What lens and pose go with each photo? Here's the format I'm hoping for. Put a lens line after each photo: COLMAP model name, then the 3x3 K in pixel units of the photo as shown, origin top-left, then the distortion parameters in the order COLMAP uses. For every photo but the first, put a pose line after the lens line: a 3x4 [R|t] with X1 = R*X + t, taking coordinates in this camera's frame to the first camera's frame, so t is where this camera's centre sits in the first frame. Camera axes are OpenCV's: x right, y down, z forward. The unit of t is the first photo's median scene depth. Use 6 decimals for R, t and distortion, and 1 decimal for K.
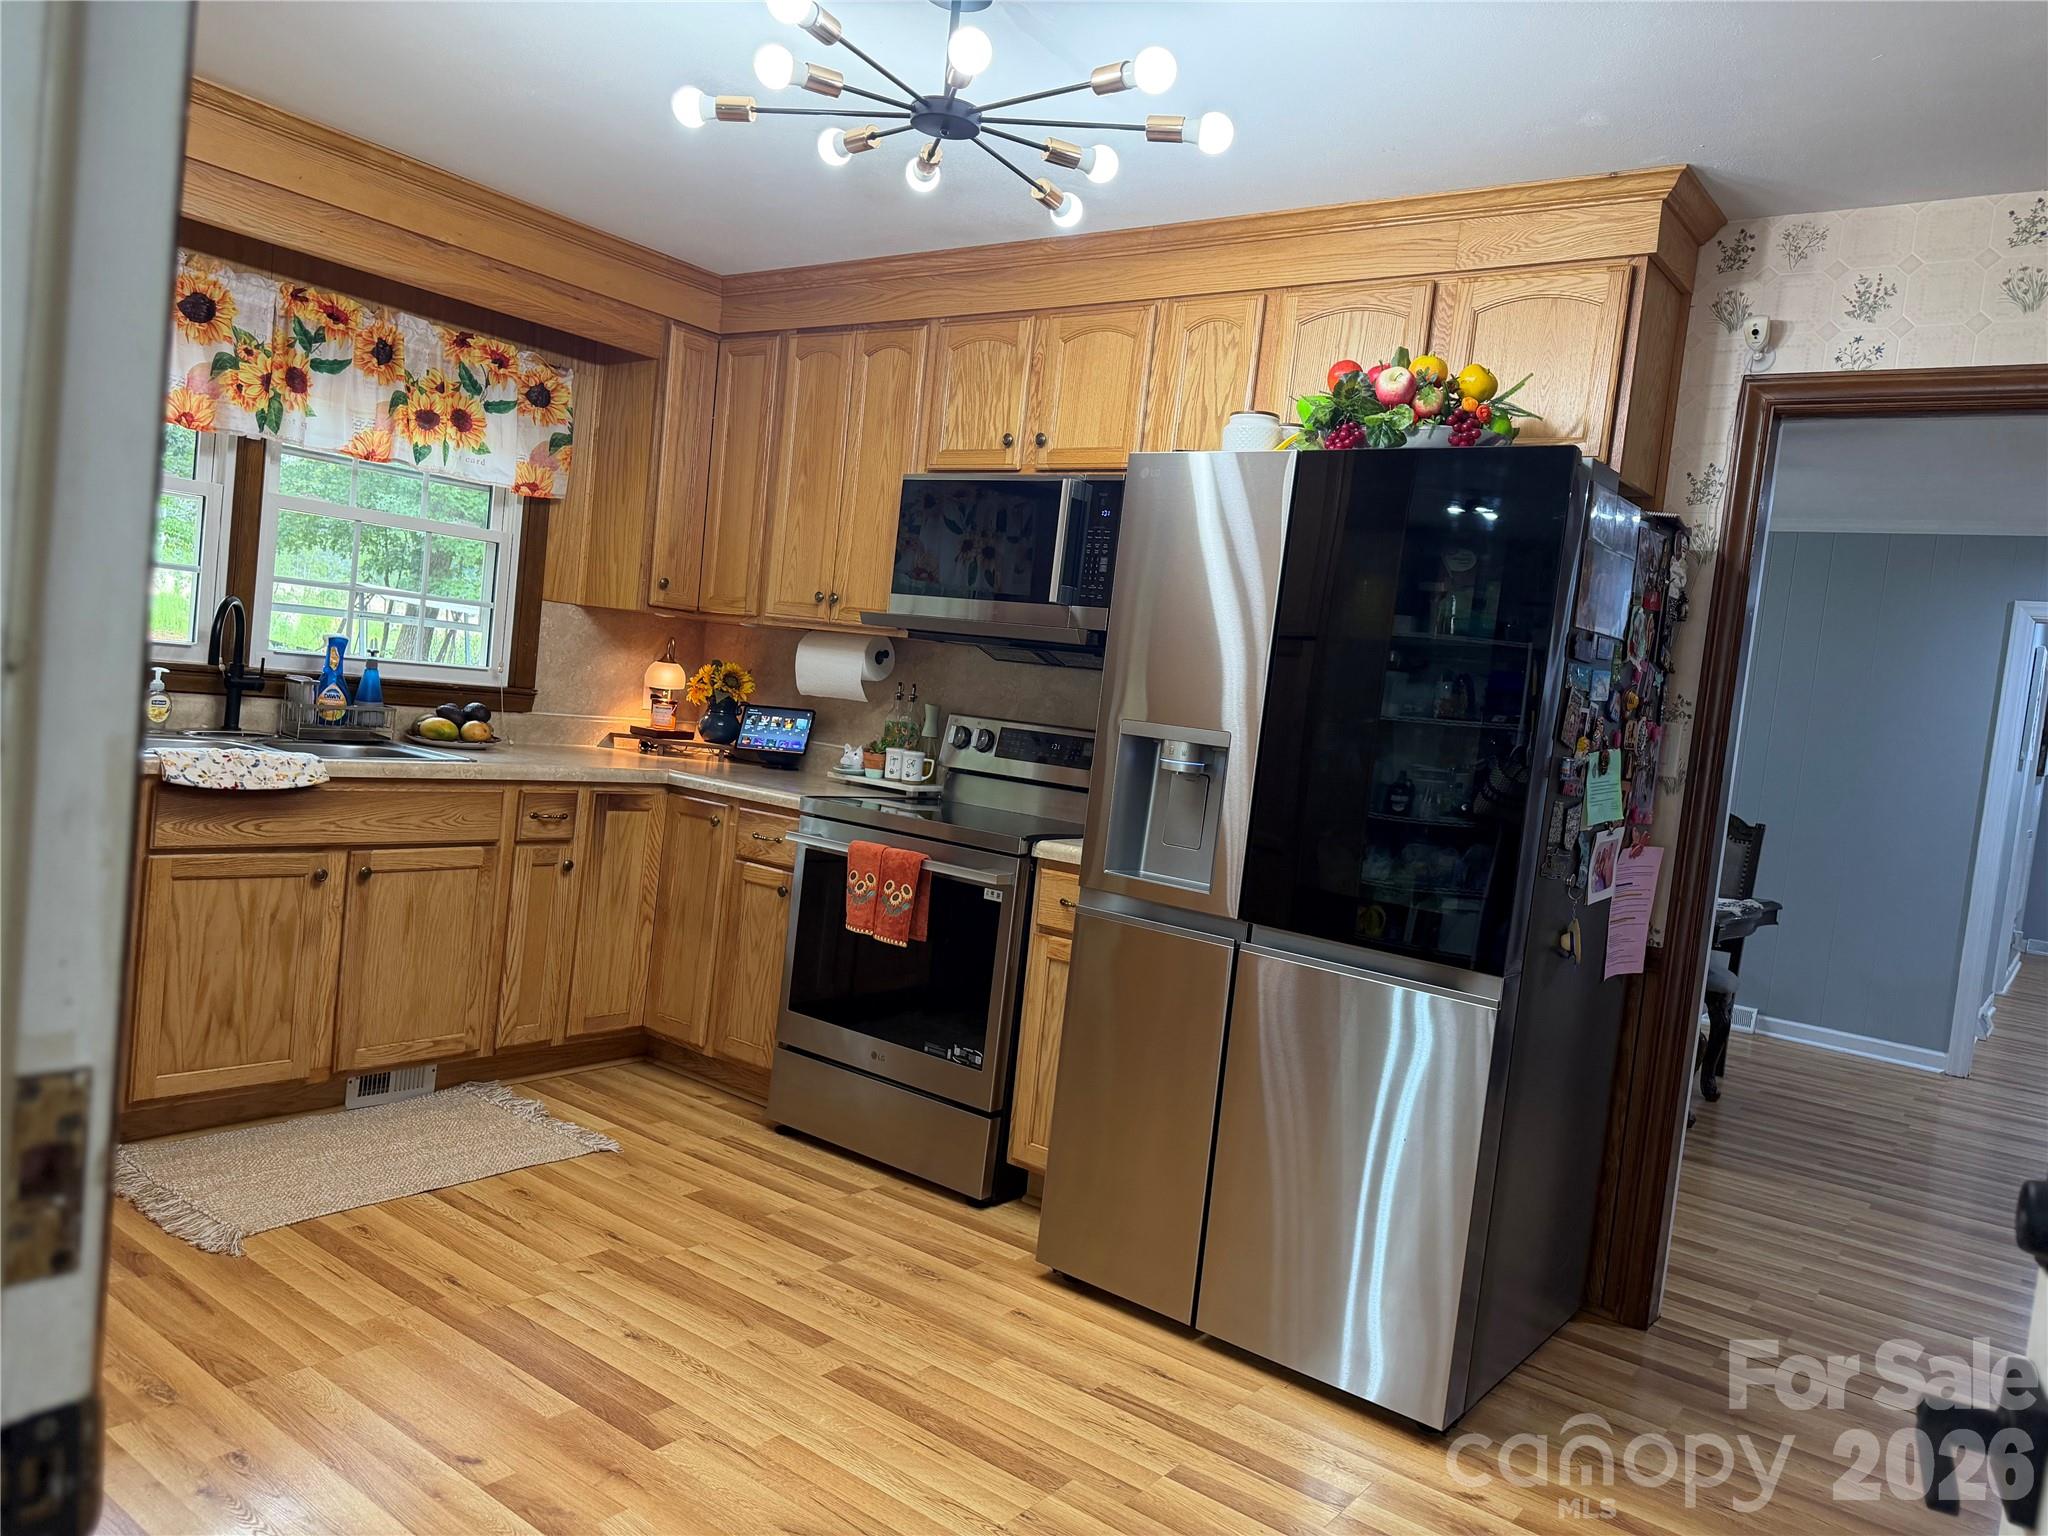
lens RADIAL K [[1469.1, 0, 1024.0], [0, 1469.1, 768.0], [0, 0, 1]] dist [0.108993, -0.181282]
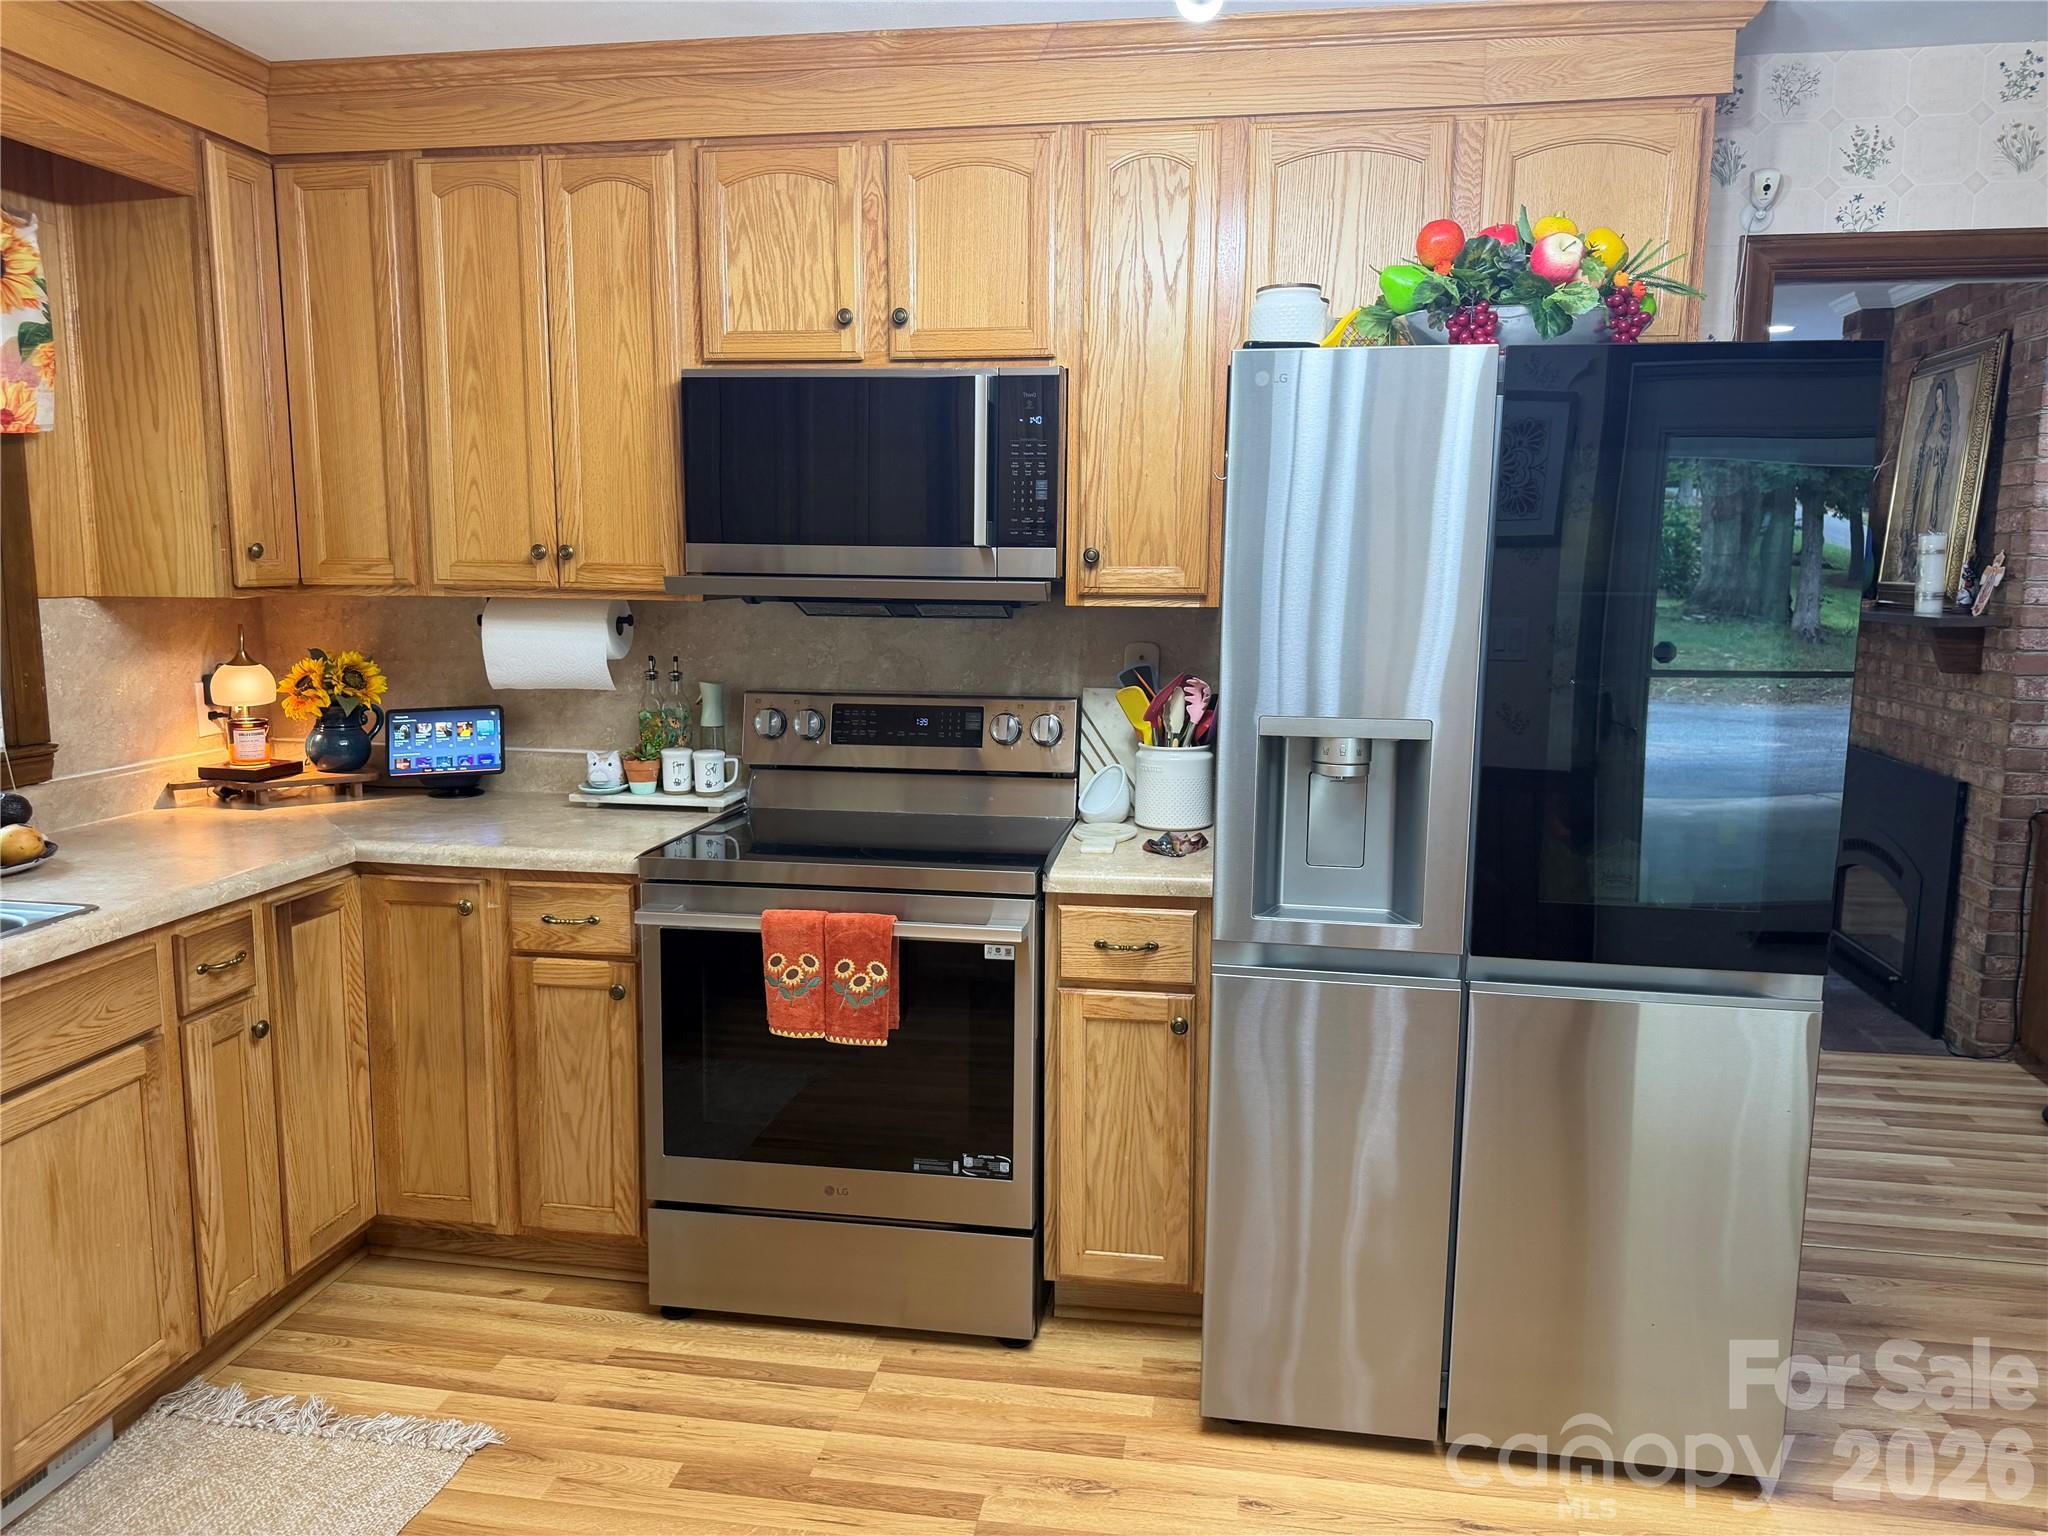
lens RADIAL K [[1457.5, 0, 1005.4], [0, 1457.5, 761.3], [0, 0, 1]] dist [0.074766, -0.106306]
pose [[0.879617, -0.164819, 0.446216, -0.298388], [0.114142, 0.983781, 0.138373, -0.099744], [-0.461786, -0.070783, 0.884163, 0.313718]]
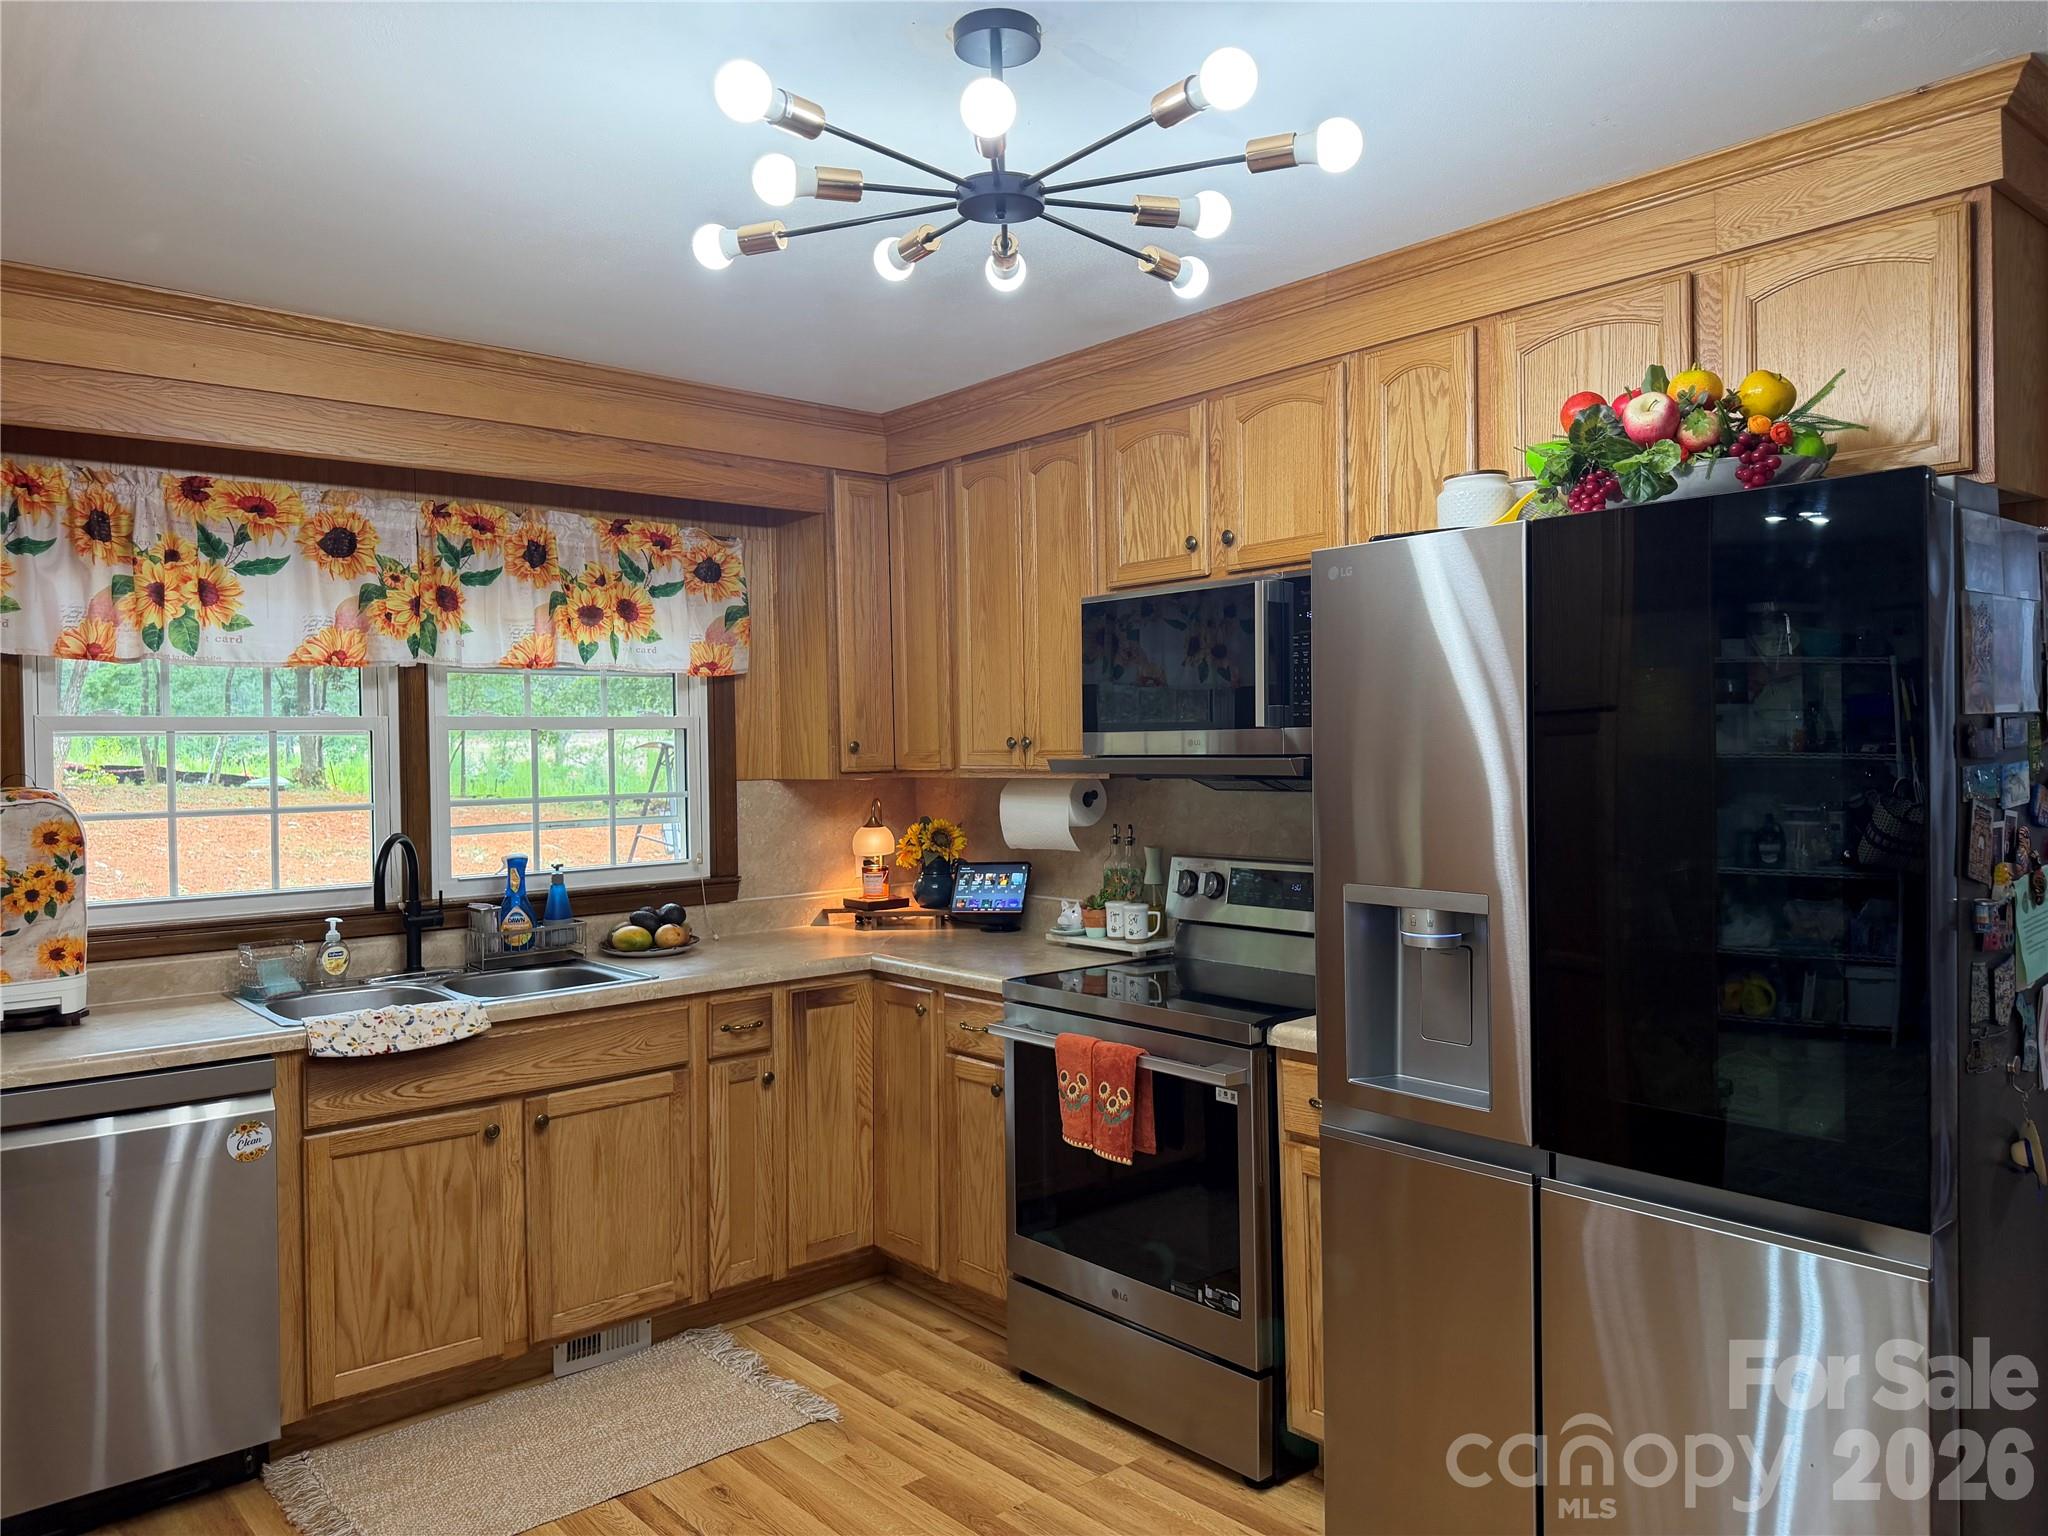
lens RADIAL K [[1458.2, 0, 1023.2], [0, 1458.2, 751.8], [0, 0, 1]] dist [0.122702, -0.175286]
pose [[0.970438, -0.123496, -0.207360, 0.056386], [0.110764, 0.991237, -0.071973, -0.051253], [0.214431, 0.046877, 0.975614, 0.150272]]
